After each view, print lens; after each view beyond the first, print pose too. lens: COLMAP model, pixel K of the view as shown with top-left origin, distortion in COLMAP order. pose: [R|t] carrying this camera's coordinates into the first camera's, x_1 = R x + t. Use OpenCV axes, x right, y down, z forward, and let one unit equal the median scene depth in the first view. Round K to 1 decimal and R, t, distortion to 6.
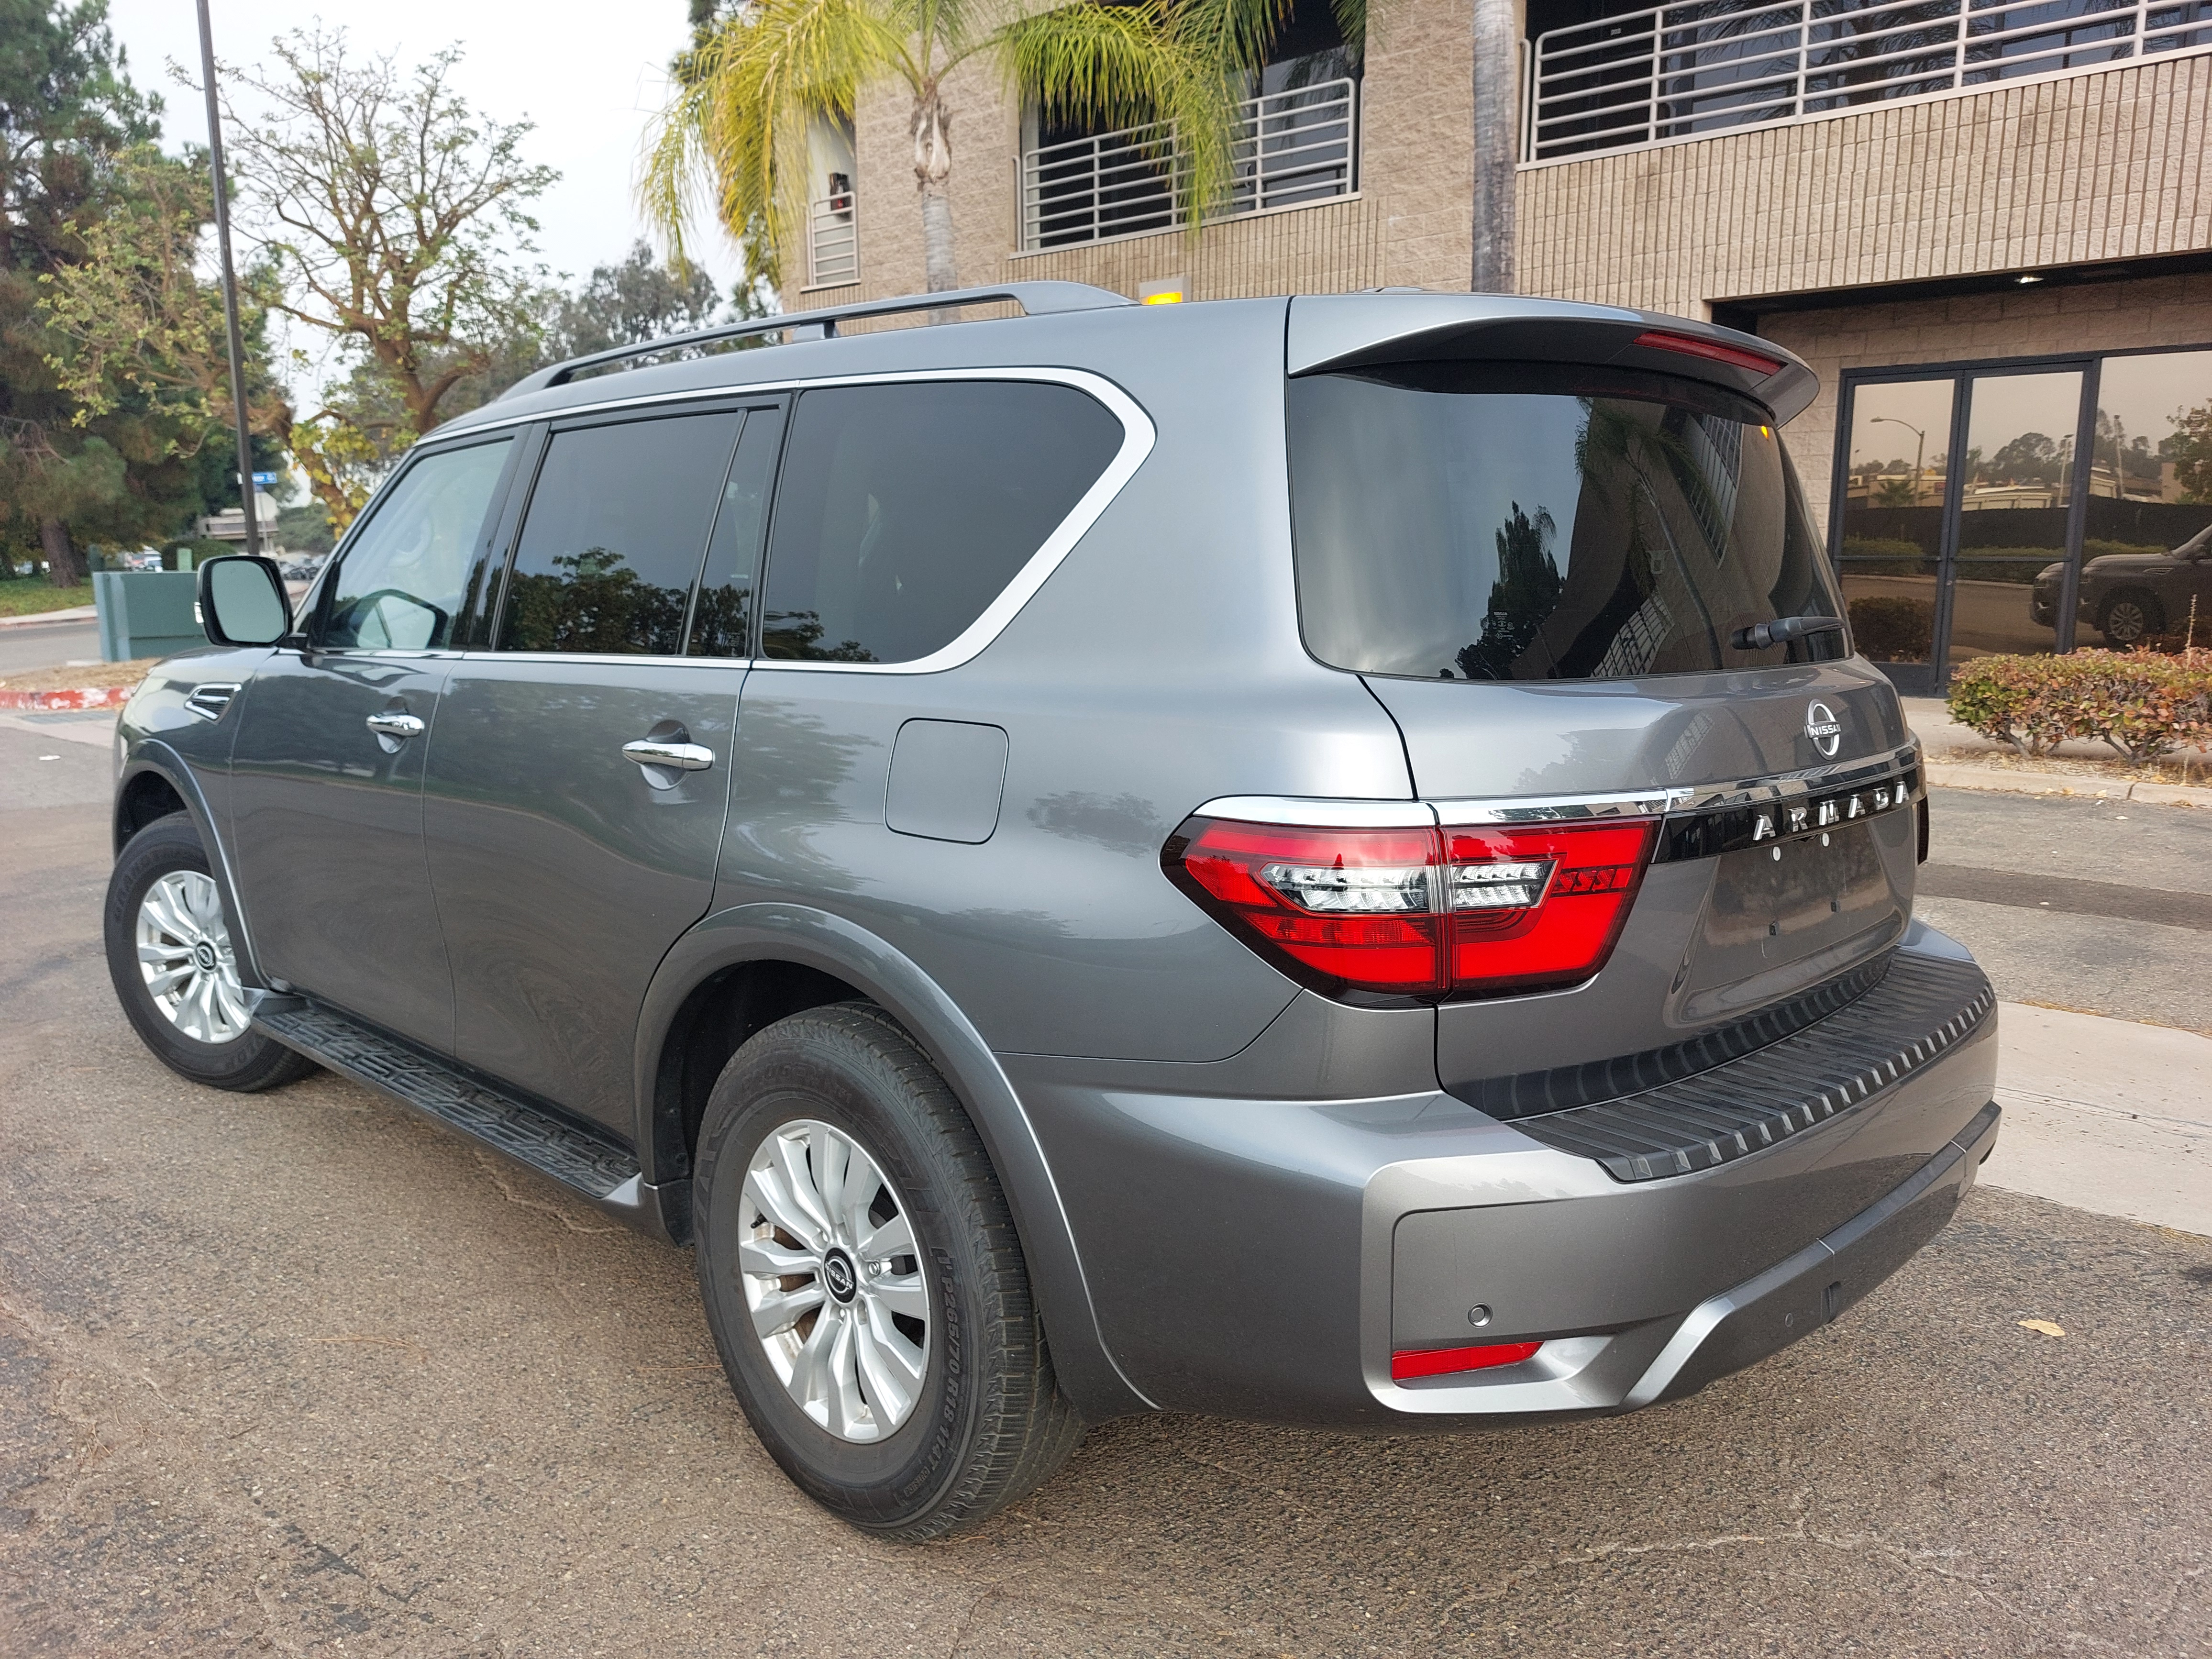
lens RADIAL K [[1574.8, 0, 1106.0], [0, 1574.8, 829.5], [0, 0, 1]] dist [0.026286, -0.017624]
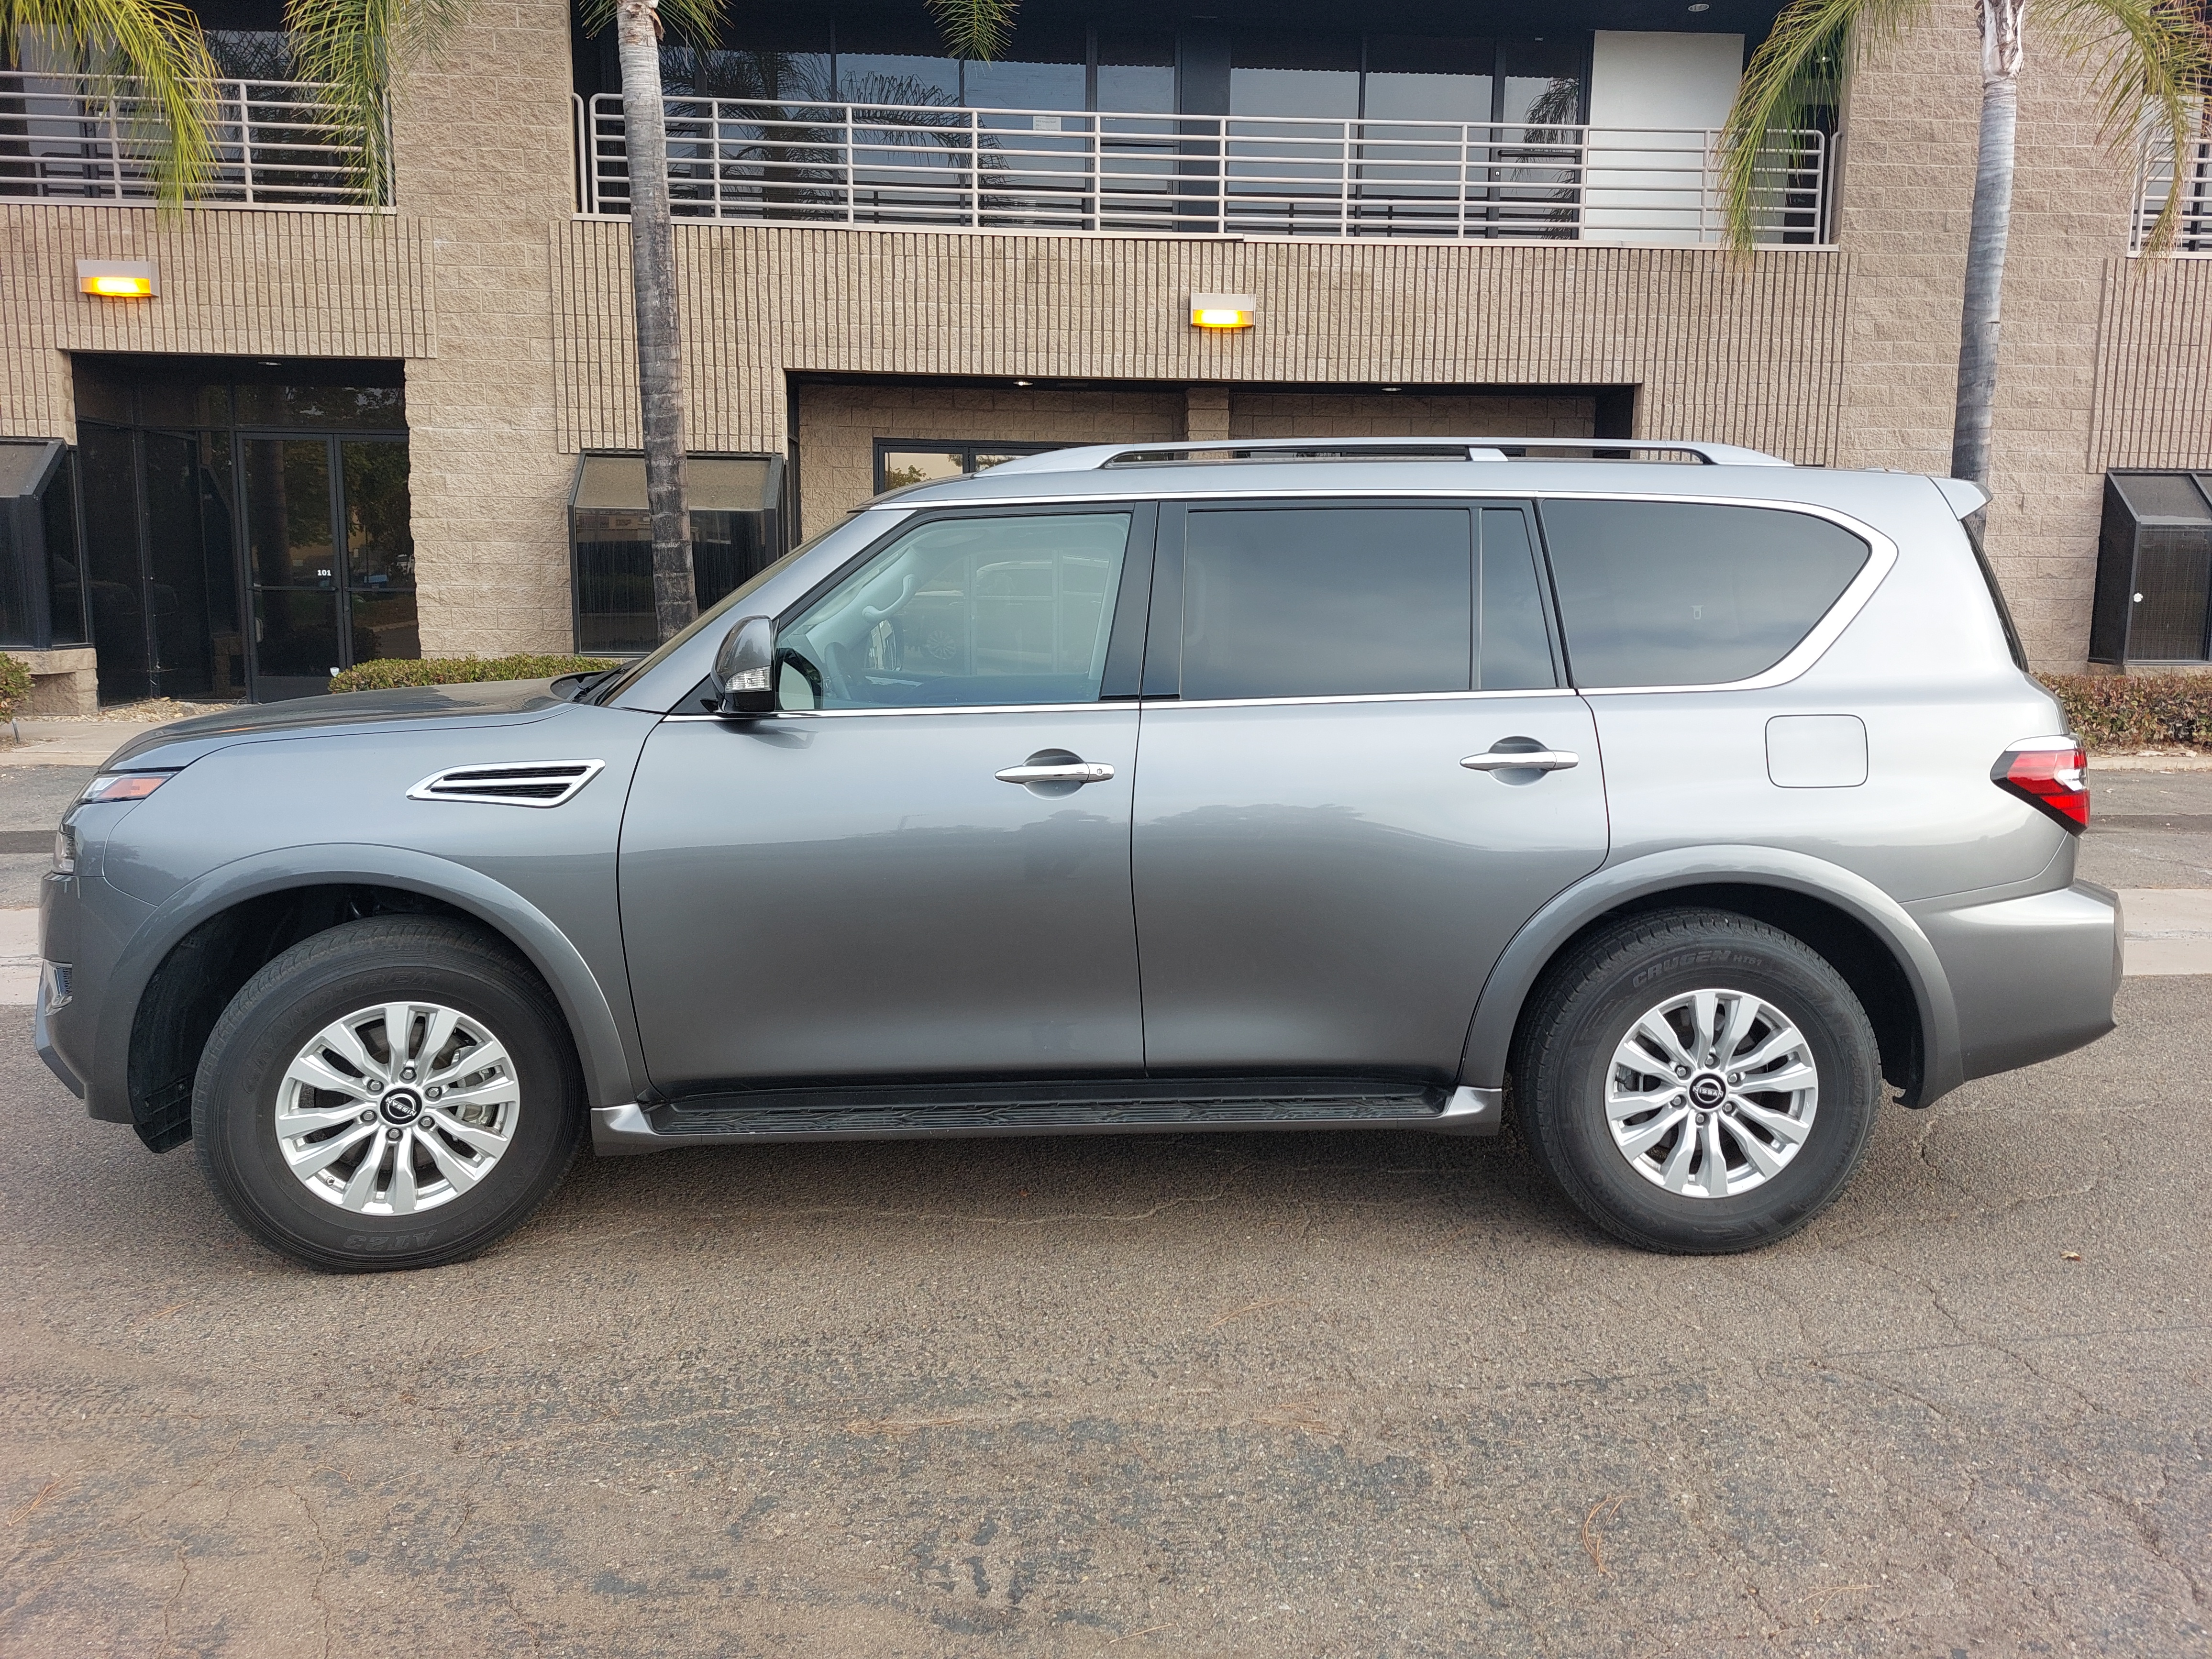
lens RADIAL K [[1616.8, 0, 1044.8], [0, 1616.8, 806.2], [0, 0, 1]] dist [0.084497, -0.135906]
pose [[0.702508, -0.090924, 0.705844, -0.371498], [0.114845, 0.993290, 0.013649, -0.018389], [-0.702348, 0.071474, 0.708236, 0.069984]]
